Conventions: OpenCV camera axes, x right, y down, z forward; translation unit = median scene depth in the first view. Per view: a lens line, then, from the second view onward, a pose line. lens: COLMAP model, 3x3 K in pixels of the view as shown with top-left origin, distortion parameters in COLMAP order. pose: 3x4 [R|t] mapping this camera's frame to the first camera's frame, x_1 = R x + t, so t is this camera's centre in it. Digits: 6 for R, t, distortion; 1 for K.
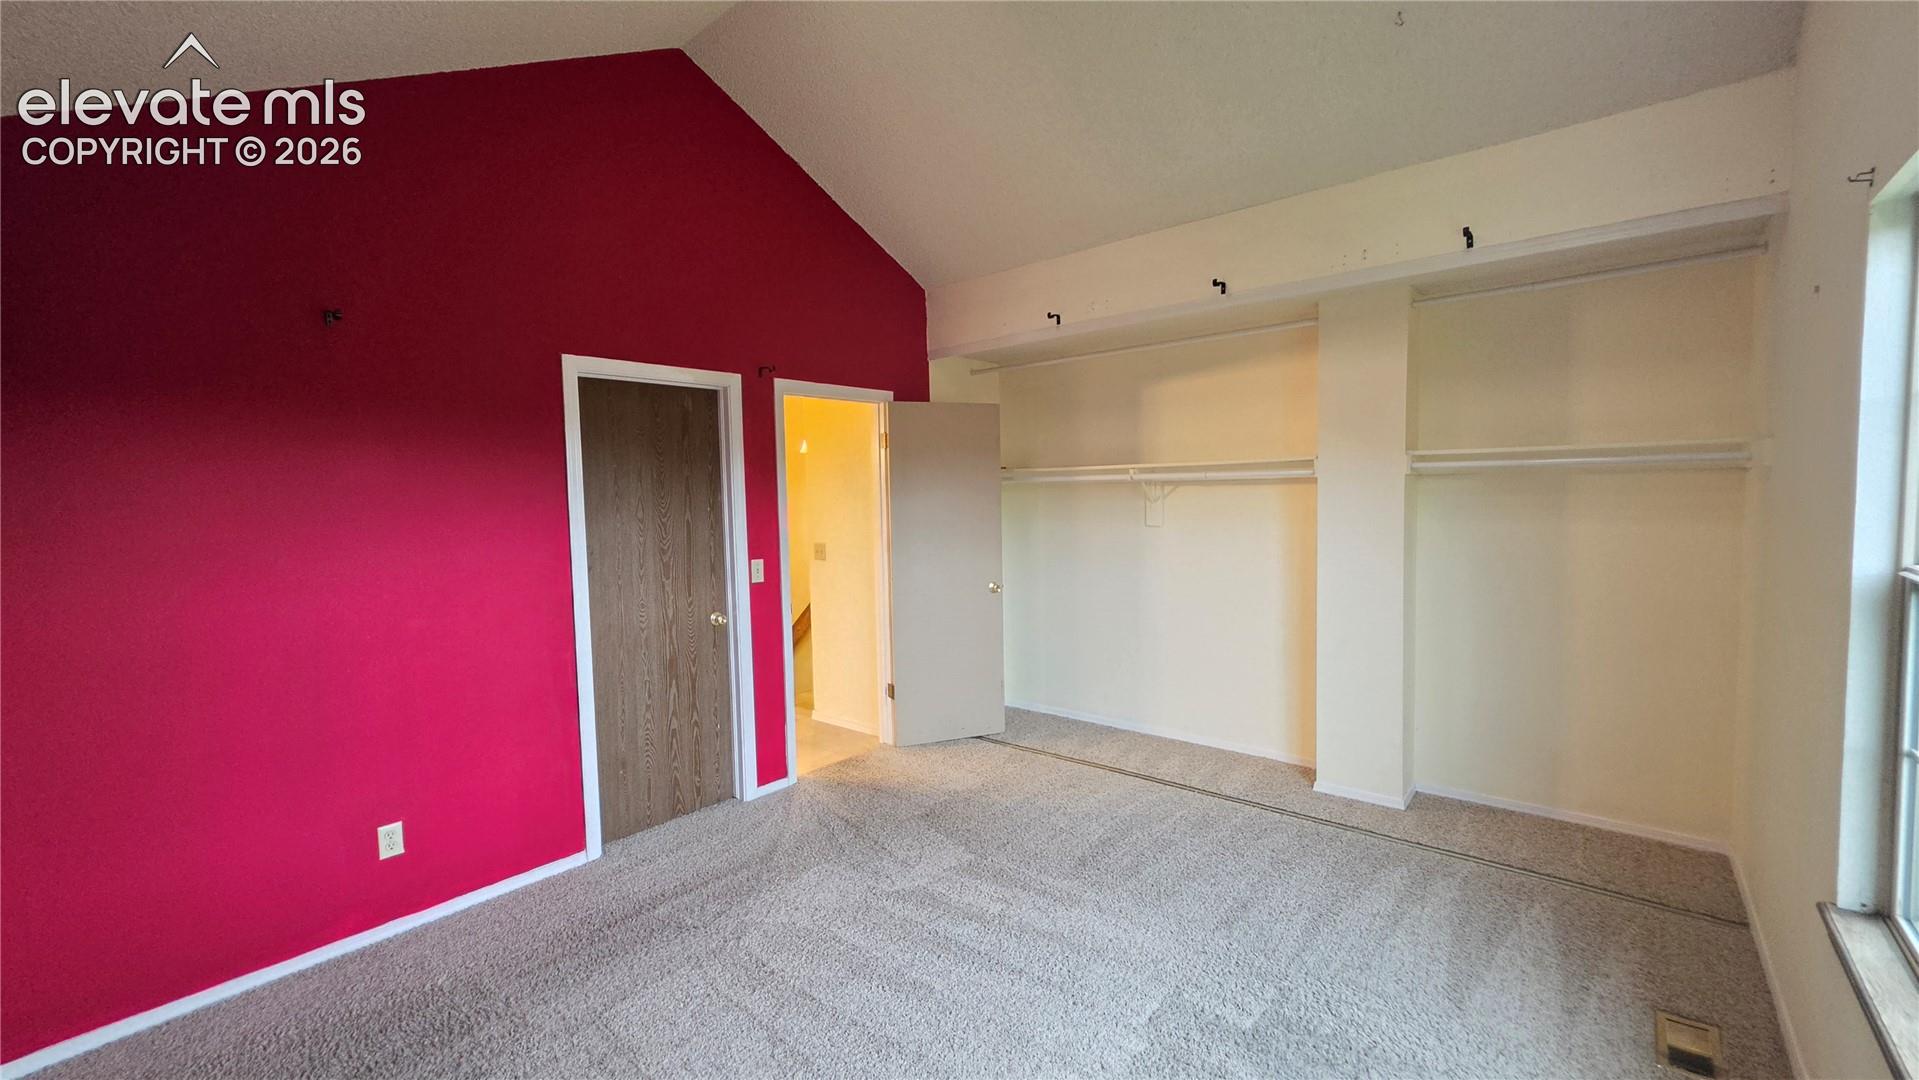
lens RADIAL K [[769.7, 0, 951.2], [0, 769.7, 534.2], [0, 0, 1]] dist [-0.000139, 0.000017]
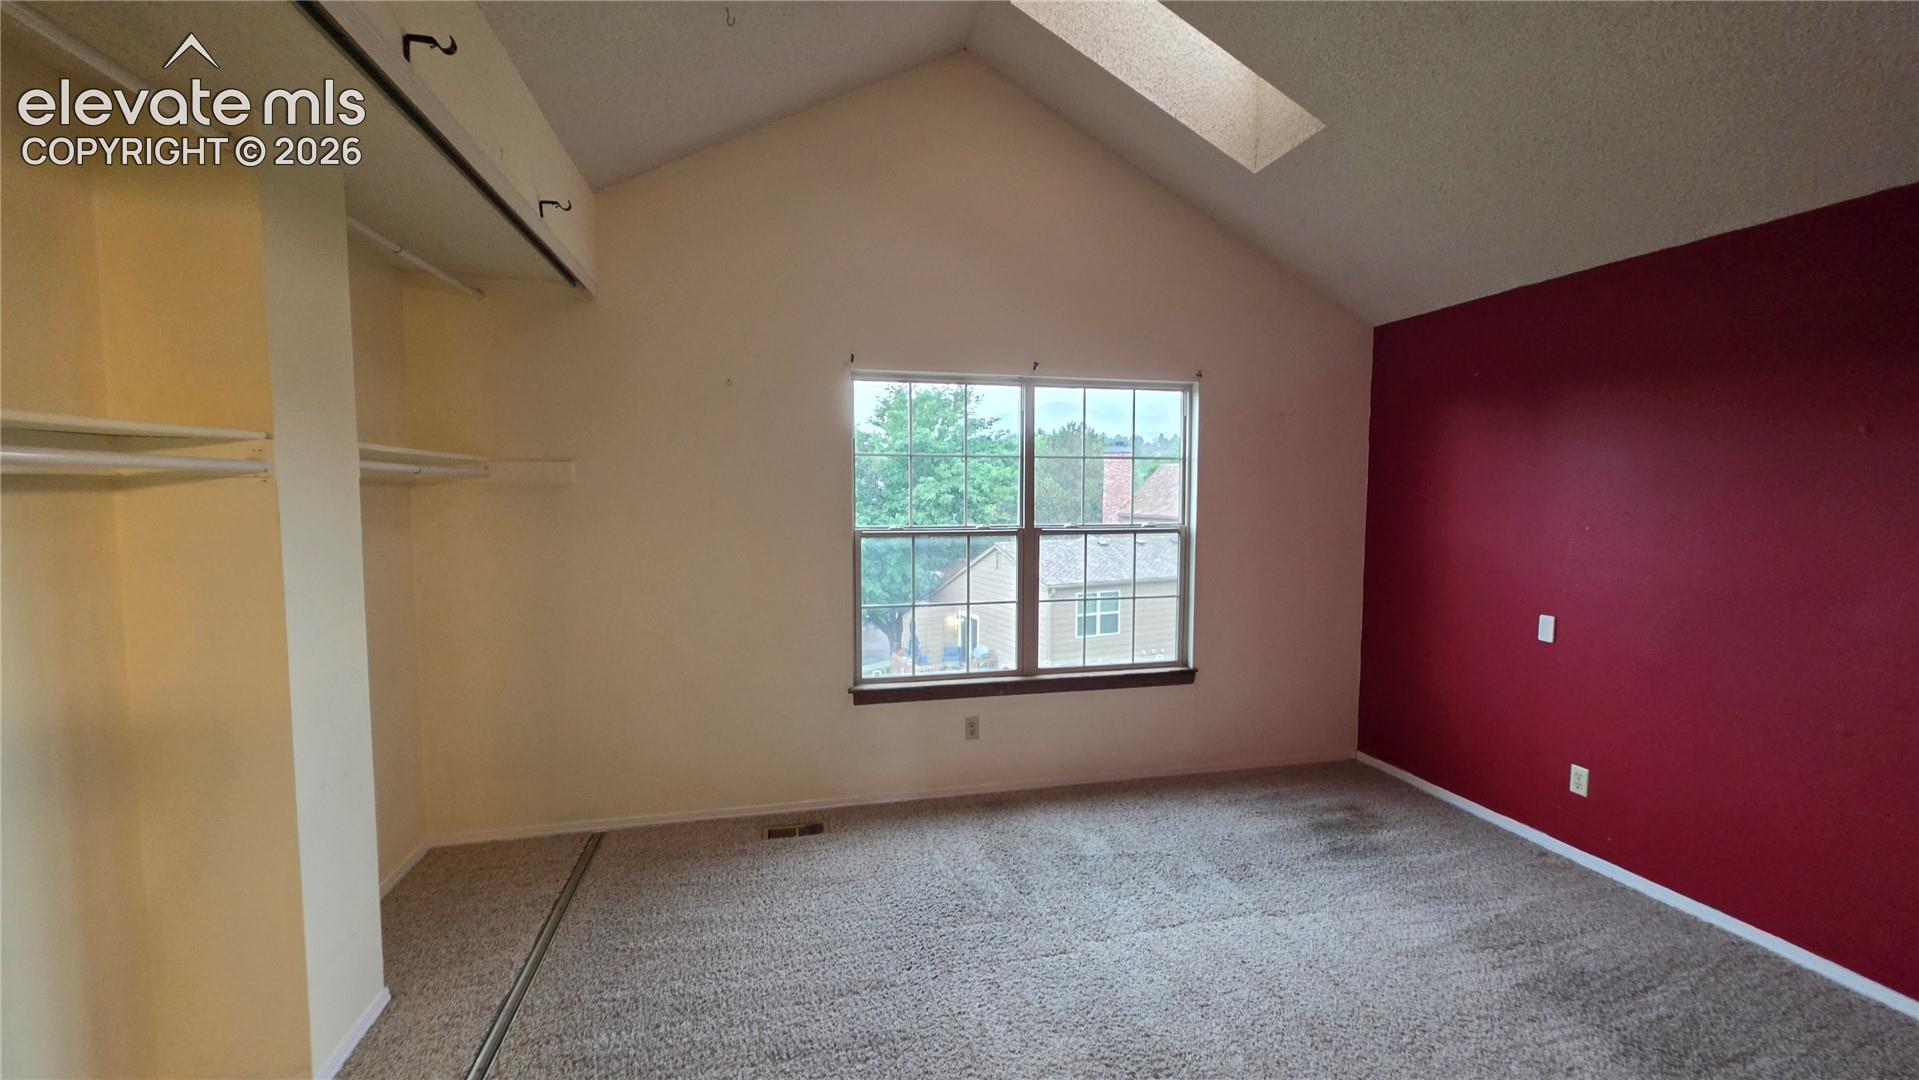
lens RADIAL K [[776.5, 0, 959.5], [0, 776.5, 540.0], [0, 0, 1]] dist [0.000138, 0.000067]
pose [[-0.814666, -0.022631, 0.579488, -0.155389], [0.046090, 0.993551, 0.103596, -0.064463], [-0.578095, 0.111105, -0.808369, 1.118800]]
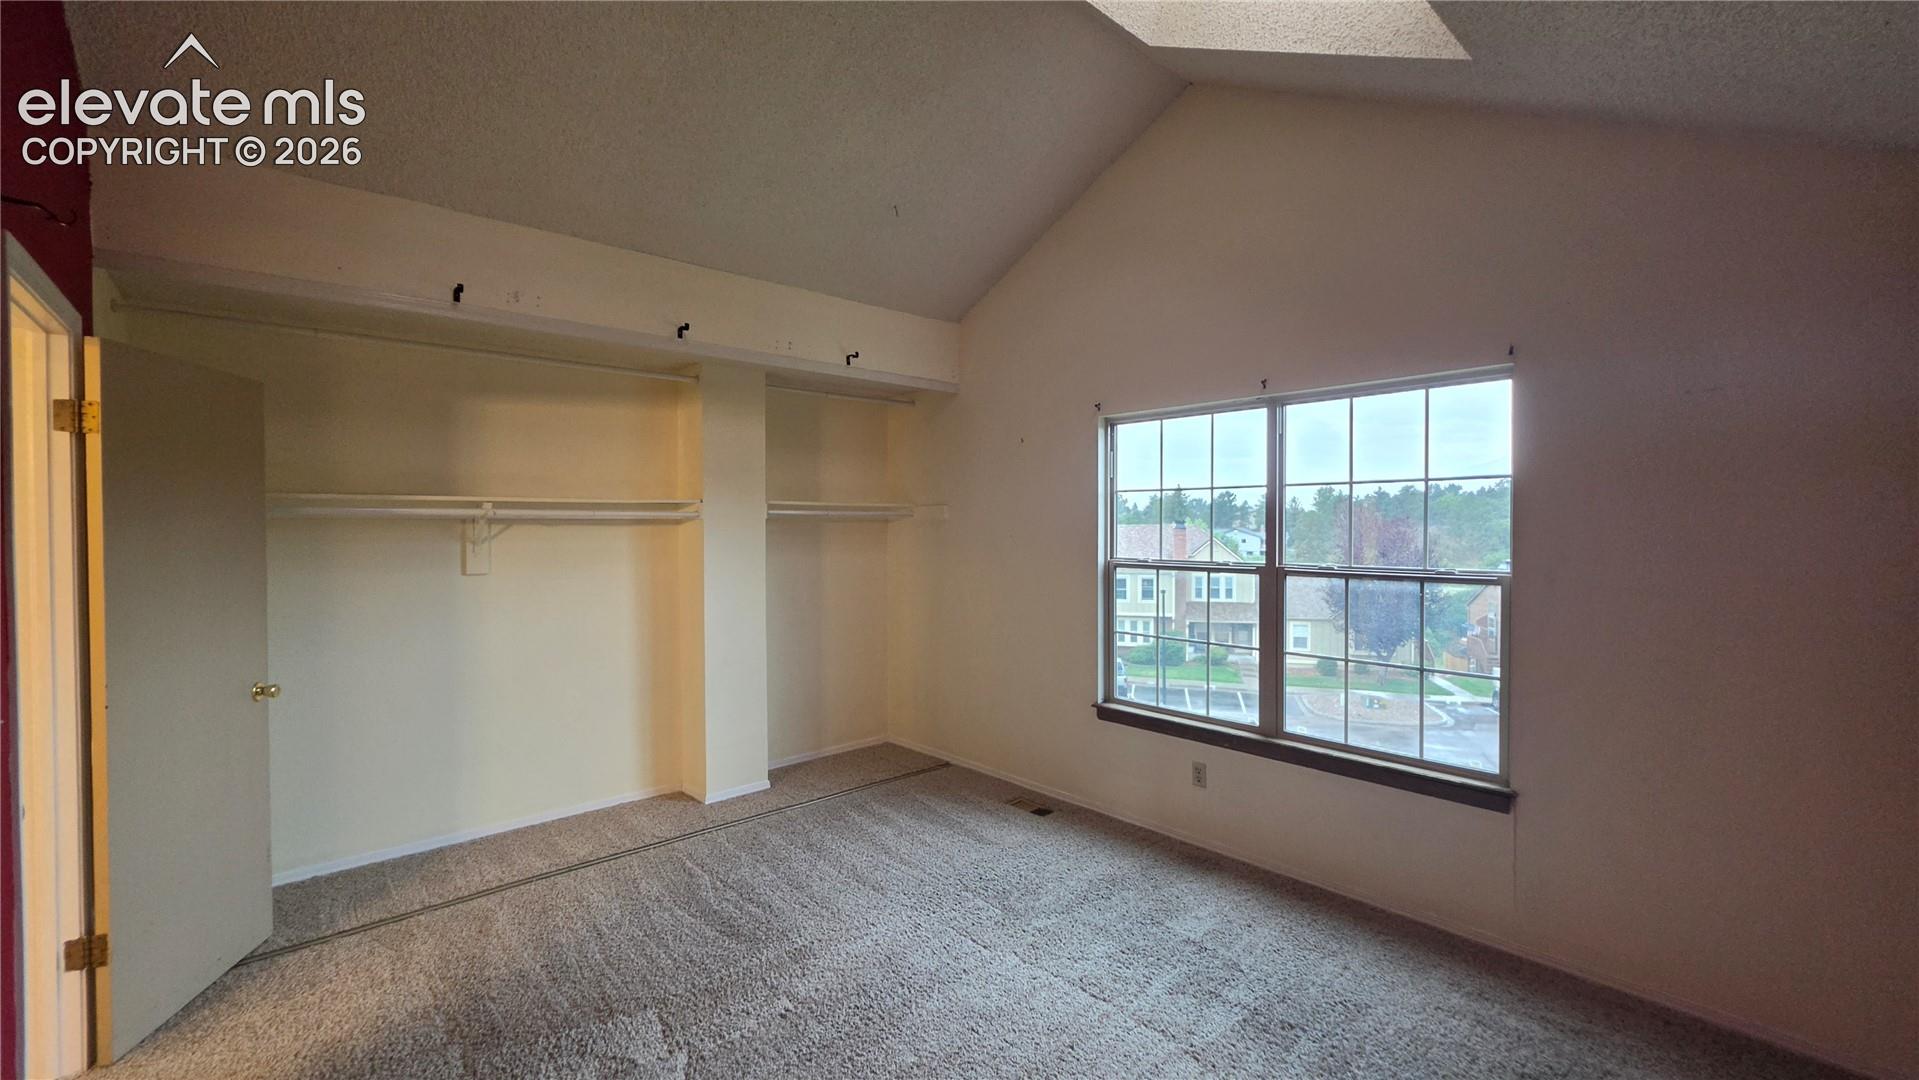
lens RADIAL K [[769.7, 0, 951.2], [0, 769.7, 534.2], [0, 0, 1]] dist [-0.000139, 0.000017]
pose [[0.130111, 0.008148, 0.991466, -0.566589], [0.056443, 0.998284, -0.015611, -0.013946], [-0.989892, 0.057993, 0.129428, 0.486307]]
